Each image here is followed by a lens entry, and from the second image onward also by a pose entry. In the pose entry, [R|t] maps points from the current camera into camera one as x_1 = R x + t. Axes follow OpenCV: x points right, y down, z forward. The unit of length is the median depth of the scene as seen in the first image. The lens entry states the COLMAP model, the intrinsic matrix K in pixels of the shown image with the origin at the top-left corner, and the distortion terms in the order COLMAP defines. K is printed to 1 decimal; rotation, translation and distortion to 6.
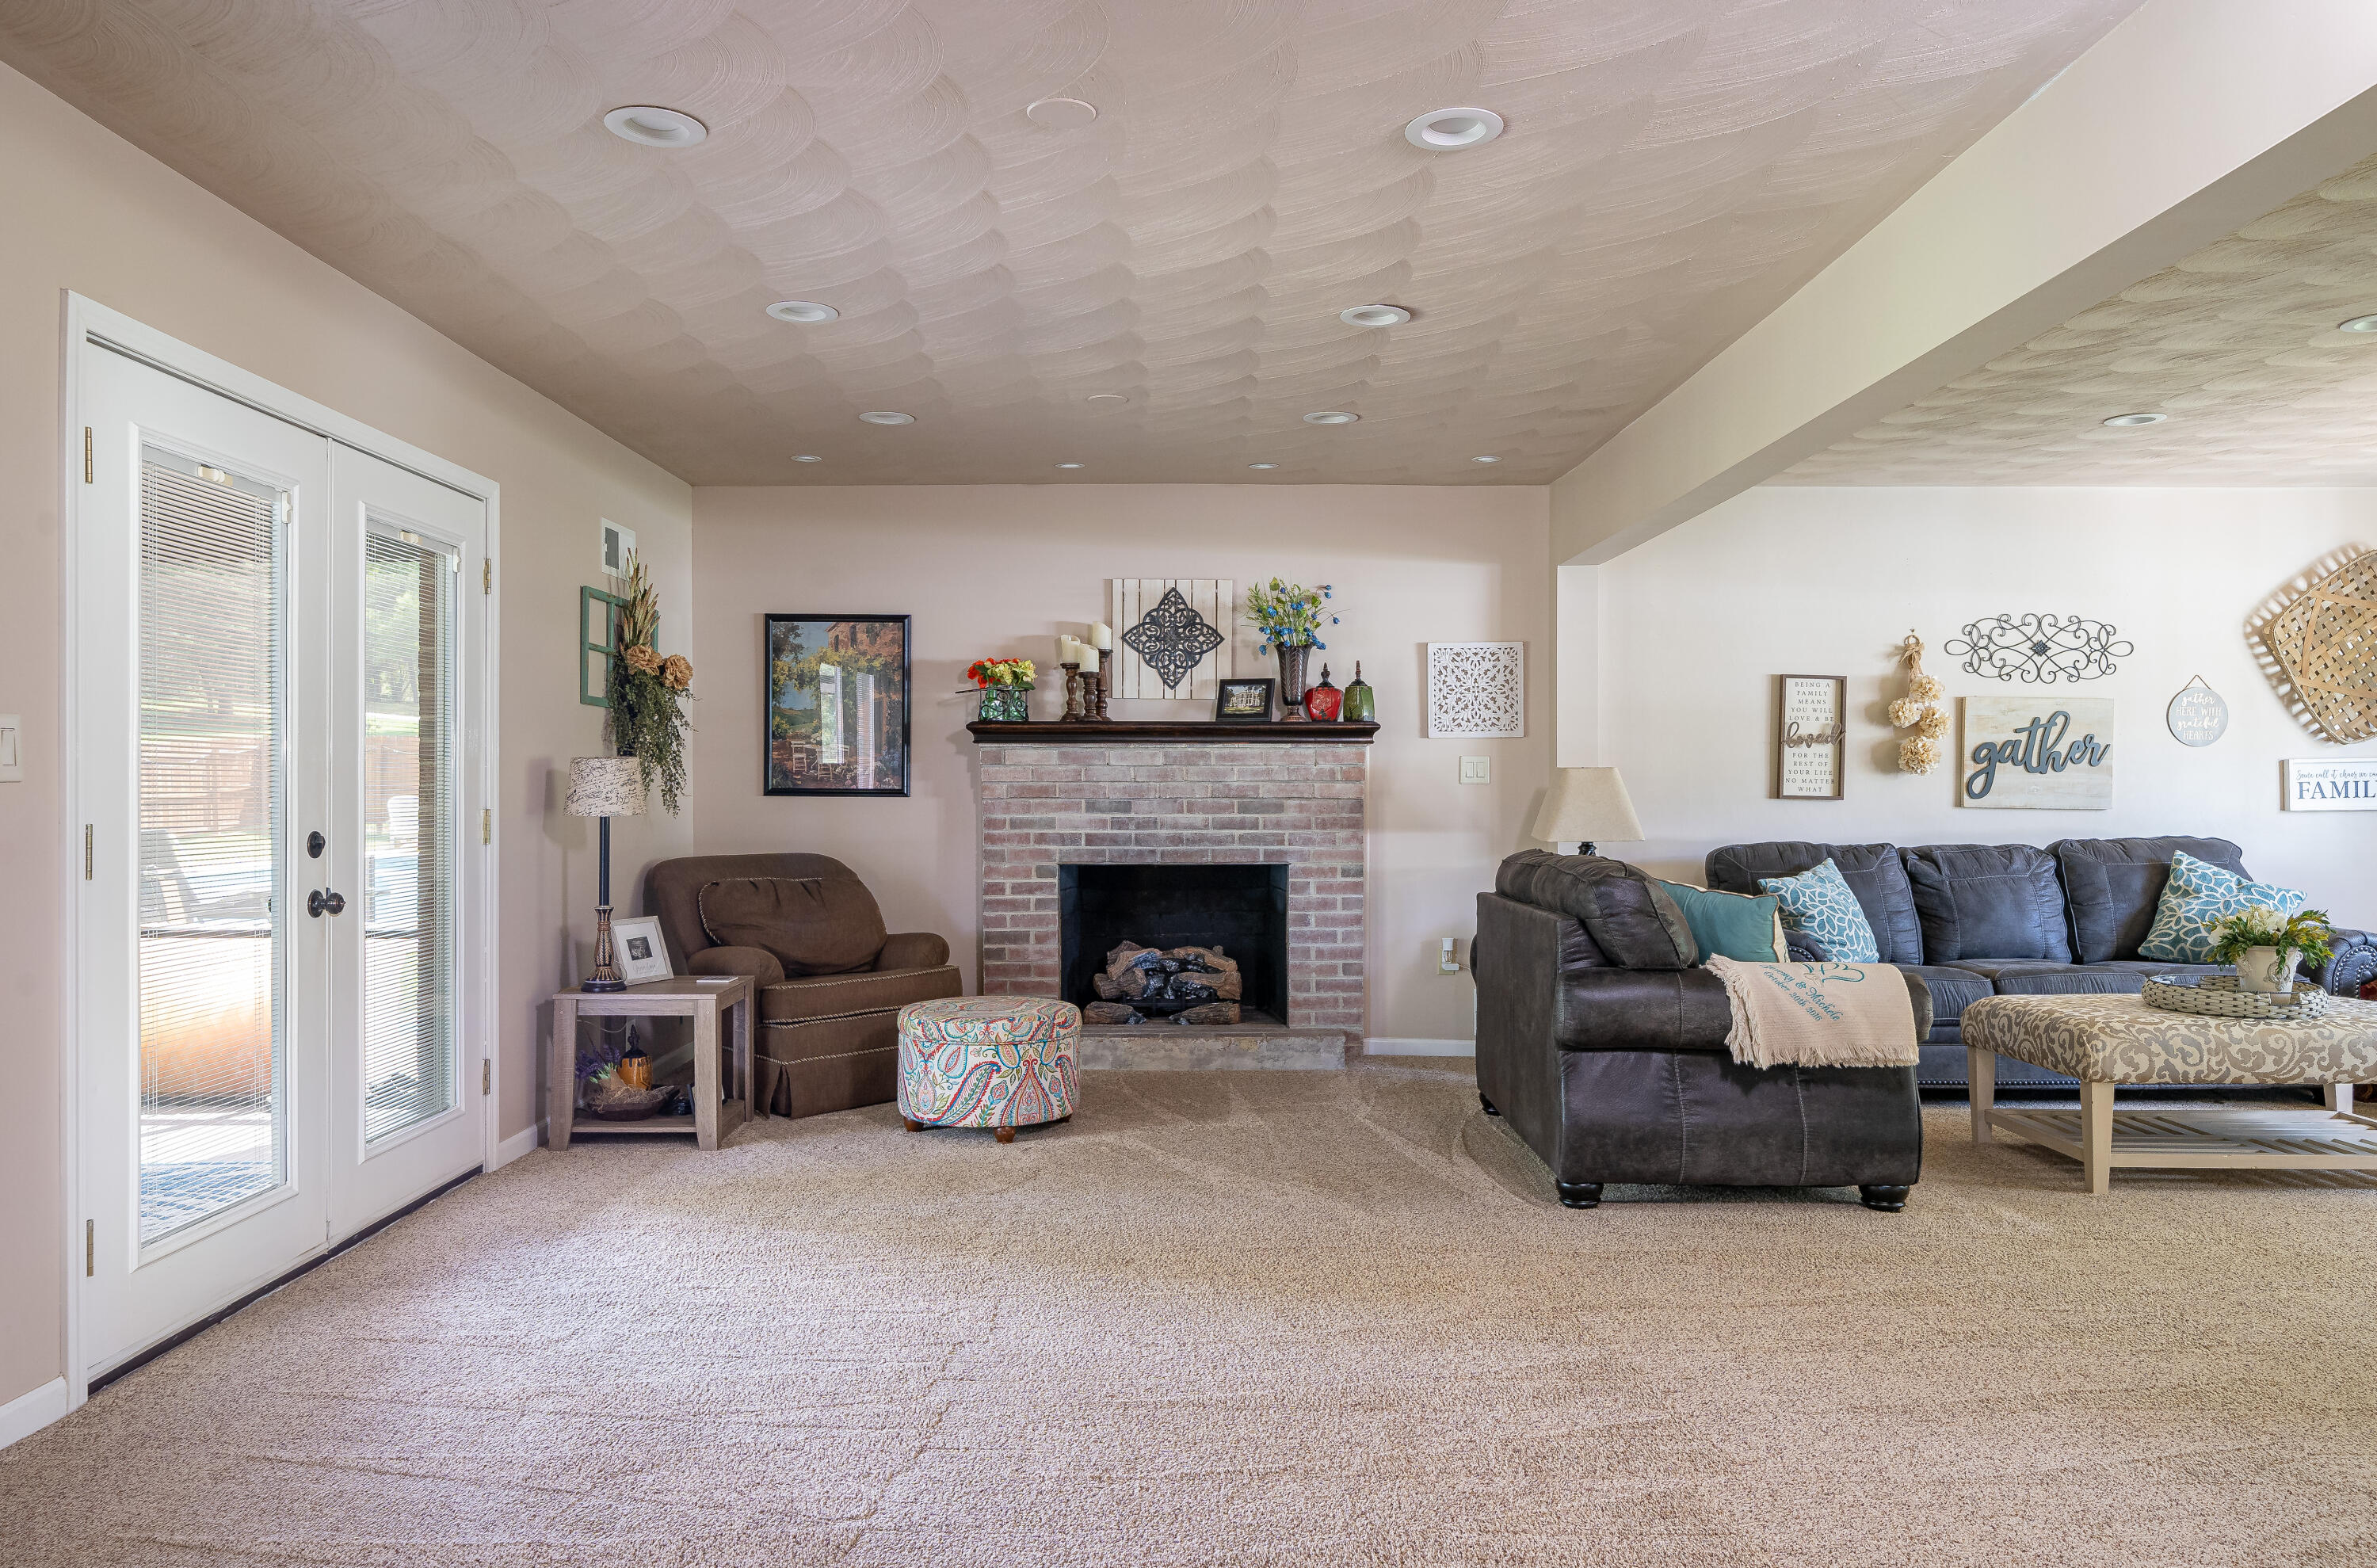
lens RADIAL K [[1607.0, 0, 1183.6], [0, 1607.0, 777.9], [0, 0, 1]] dist [0.005511, -0.003920]
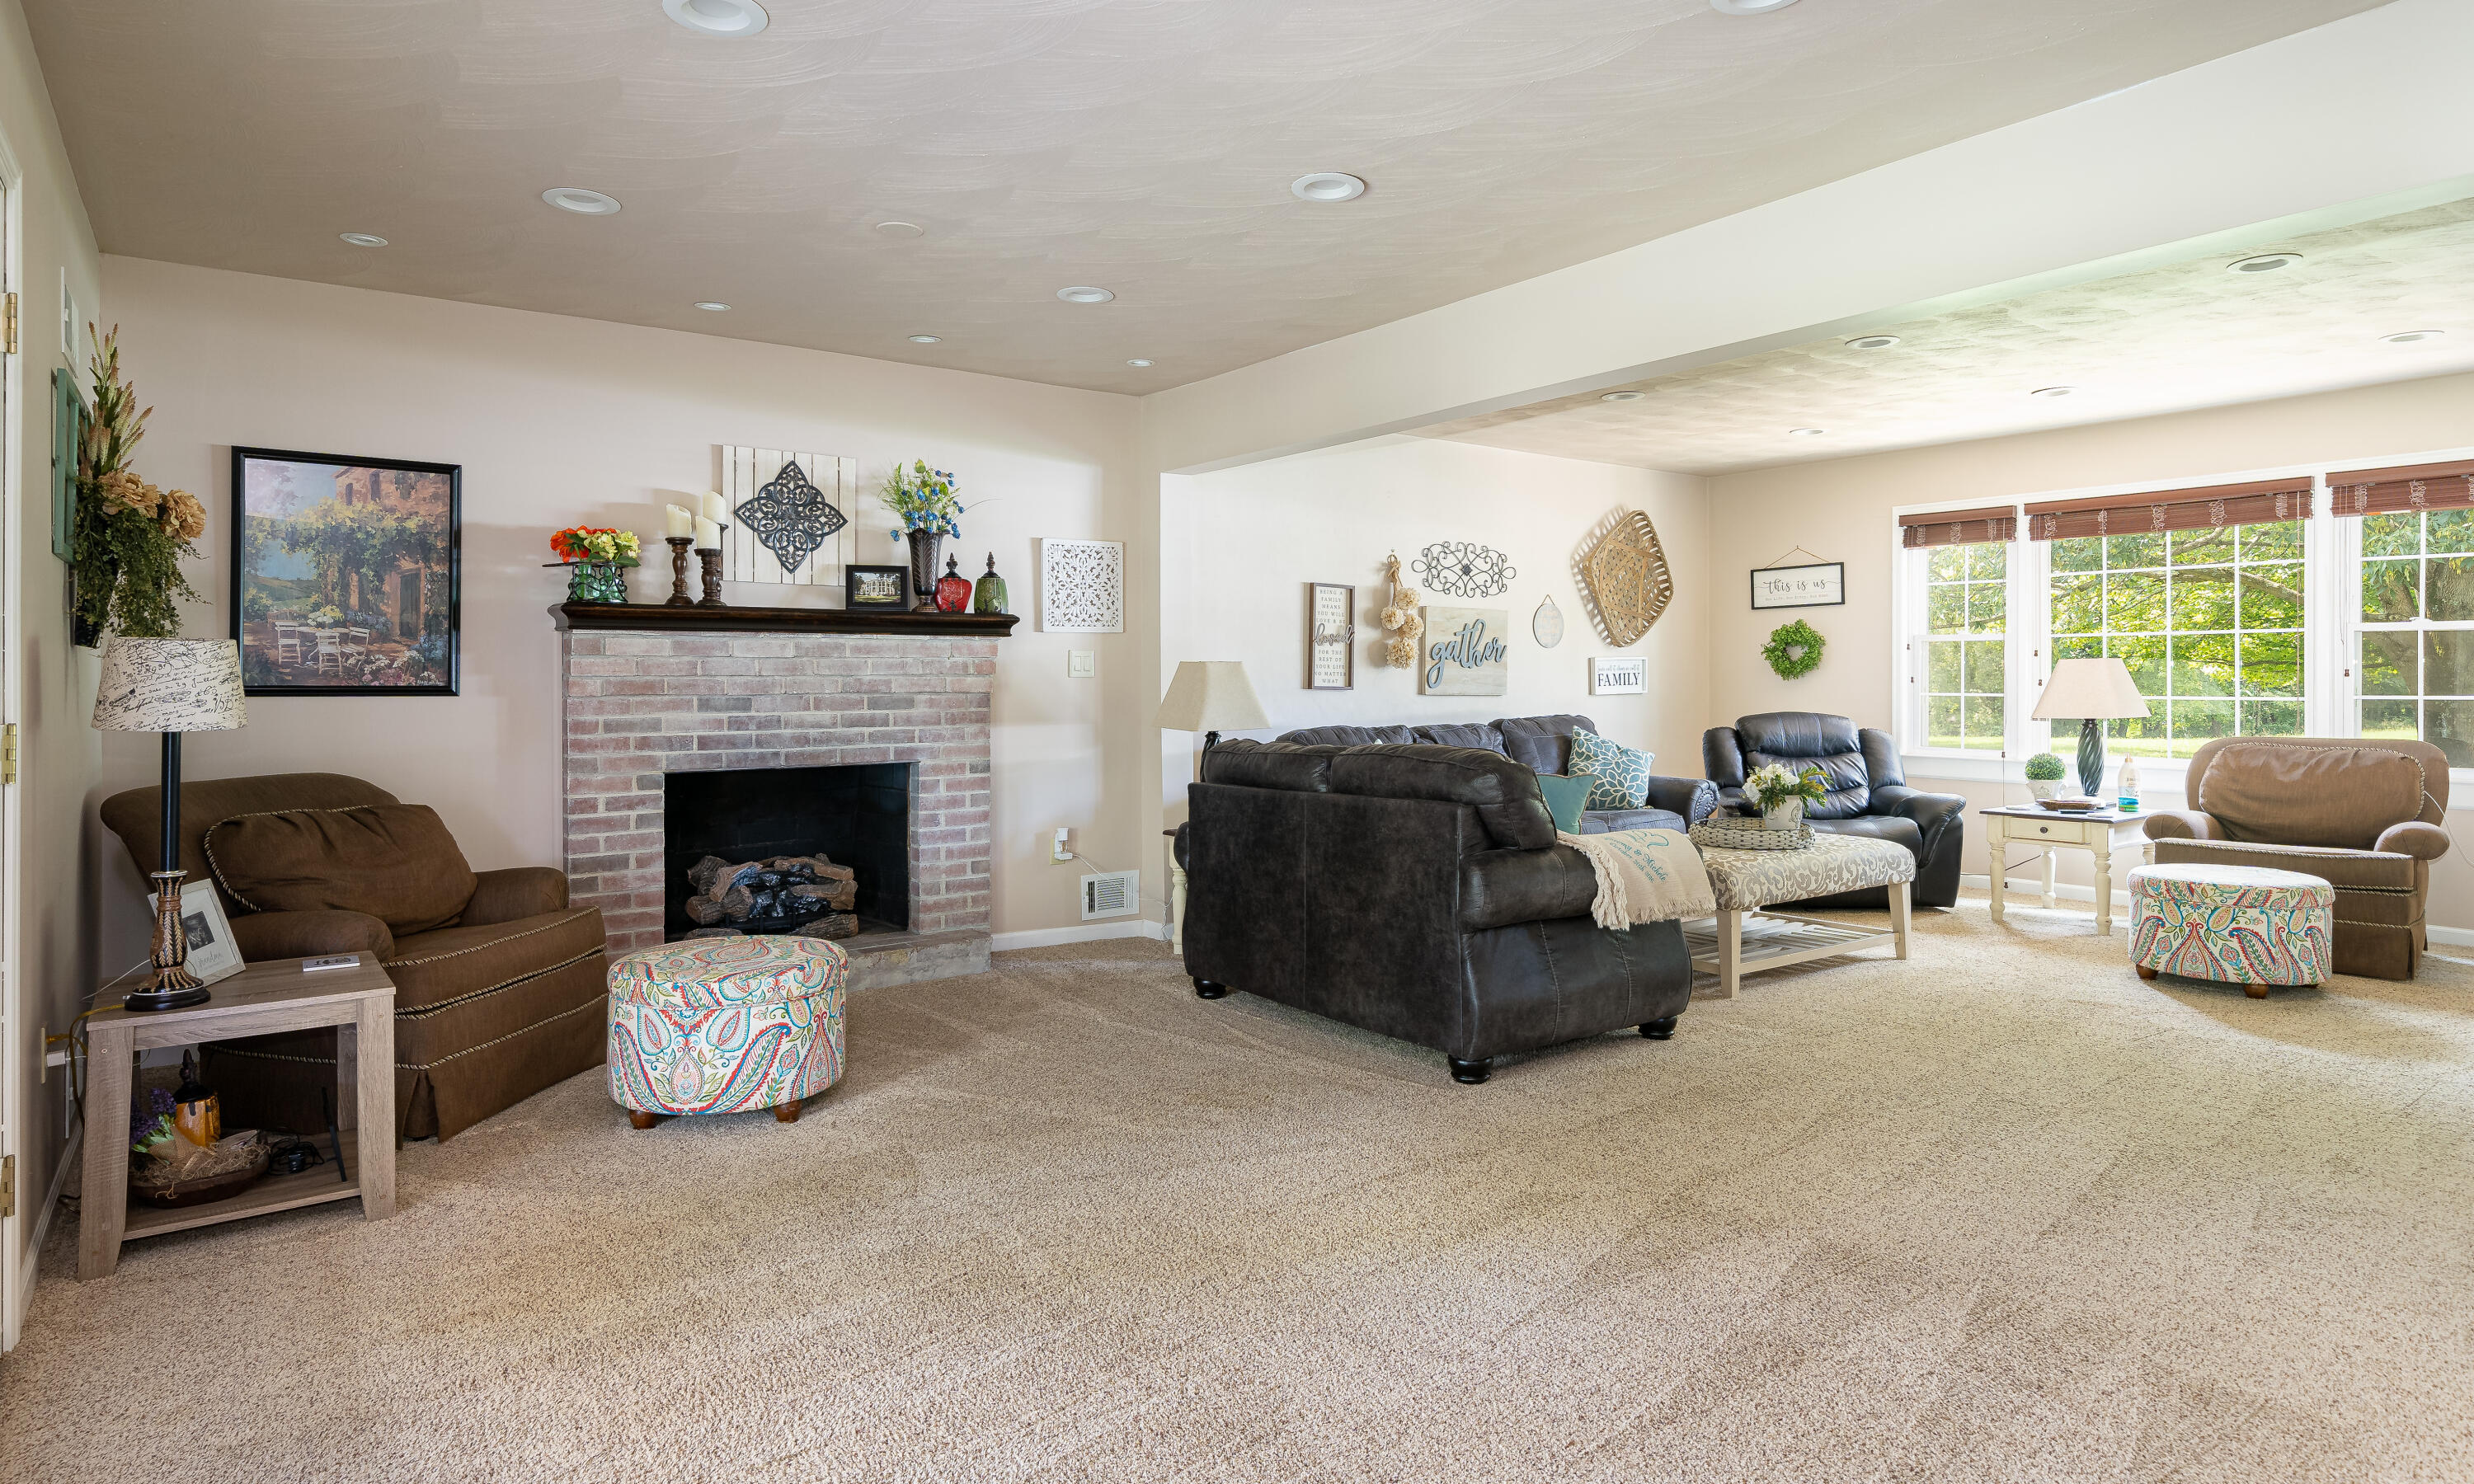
lens RADIAL K [[1347.3, 0, 1210.9], [0, 1347.3, 670.5], [0, 0, 1]] dist [-0.002563, 0.003600]
pose [[0.813183, 0.000048, 0.582009, -0.258199], [0.001065, 0.999998, -0.001570, 0.000838], [-0.582008, 0.001896, 0.813181, 0.250152]]
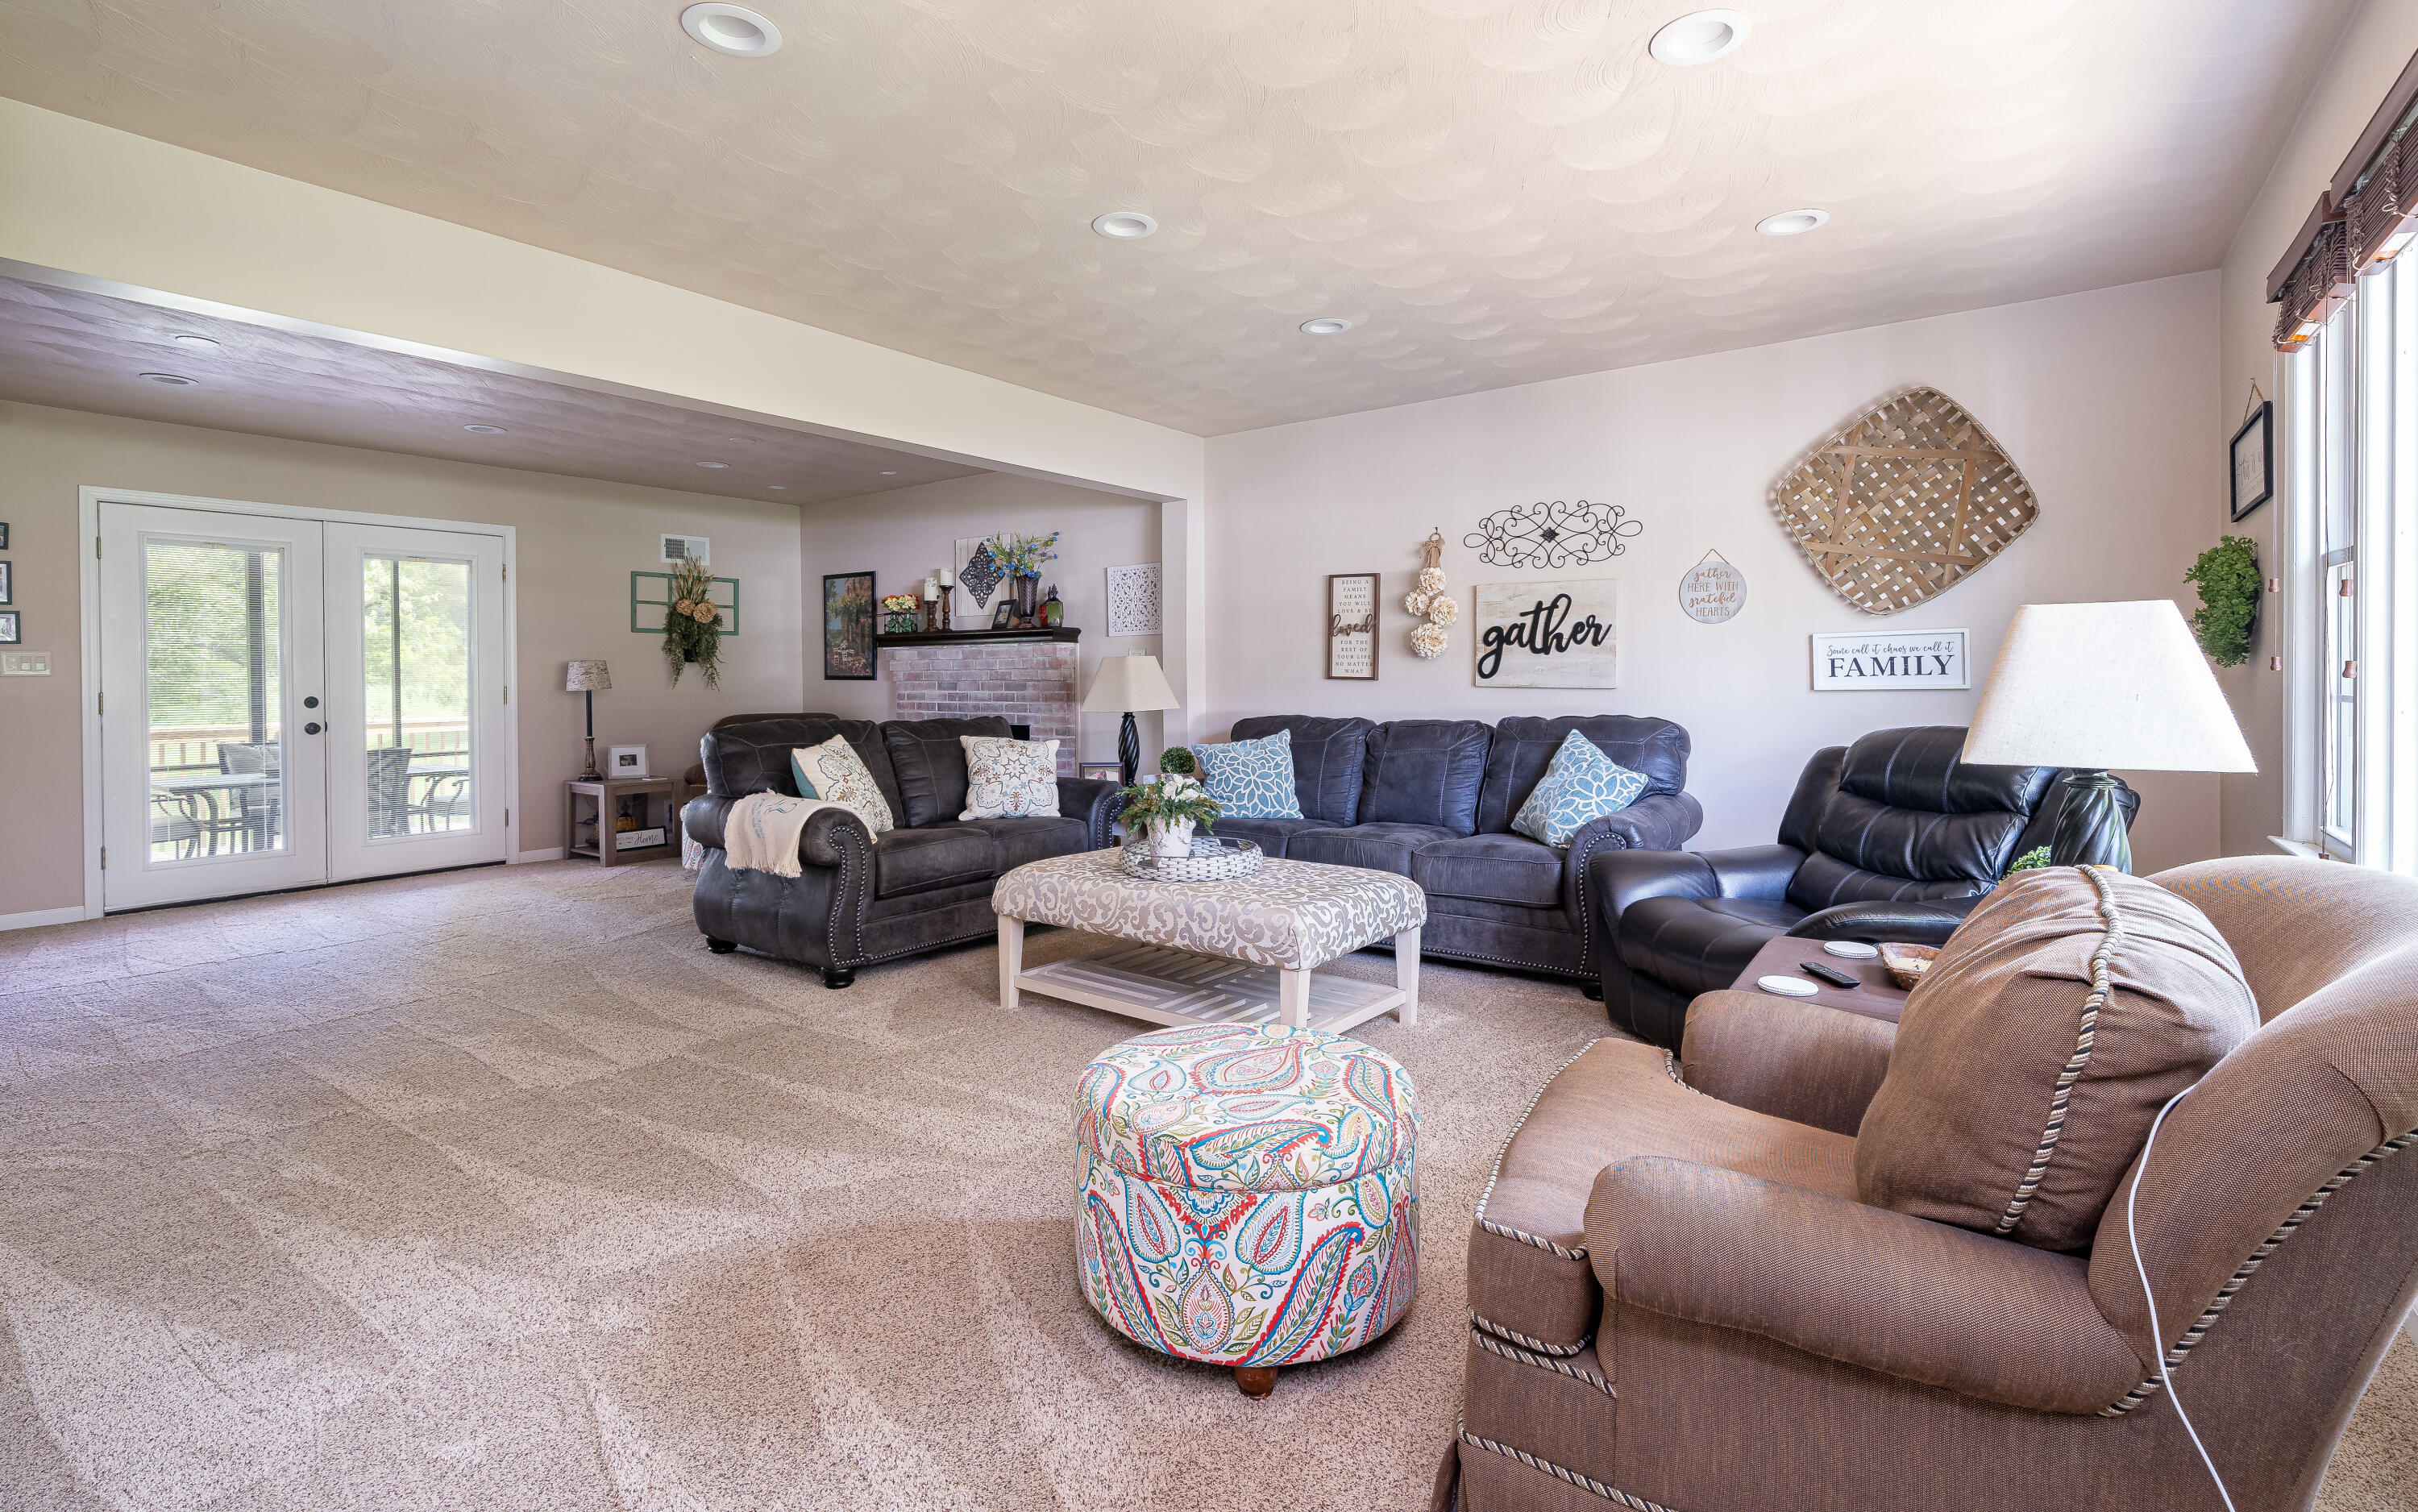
lens RADIAL K [[1102.3, 0, 1183.3], [0, 1102.3, 674.2], [0, 0, 1]] dist [0.000312, 0.000202]
pose [[0.796701, -0.006789, -0.604335, 0.783595], [0.010660, 0.999939, 0.002821, 0.005801], [0.604279, -0.008690, 0.796725, 0.285265]]
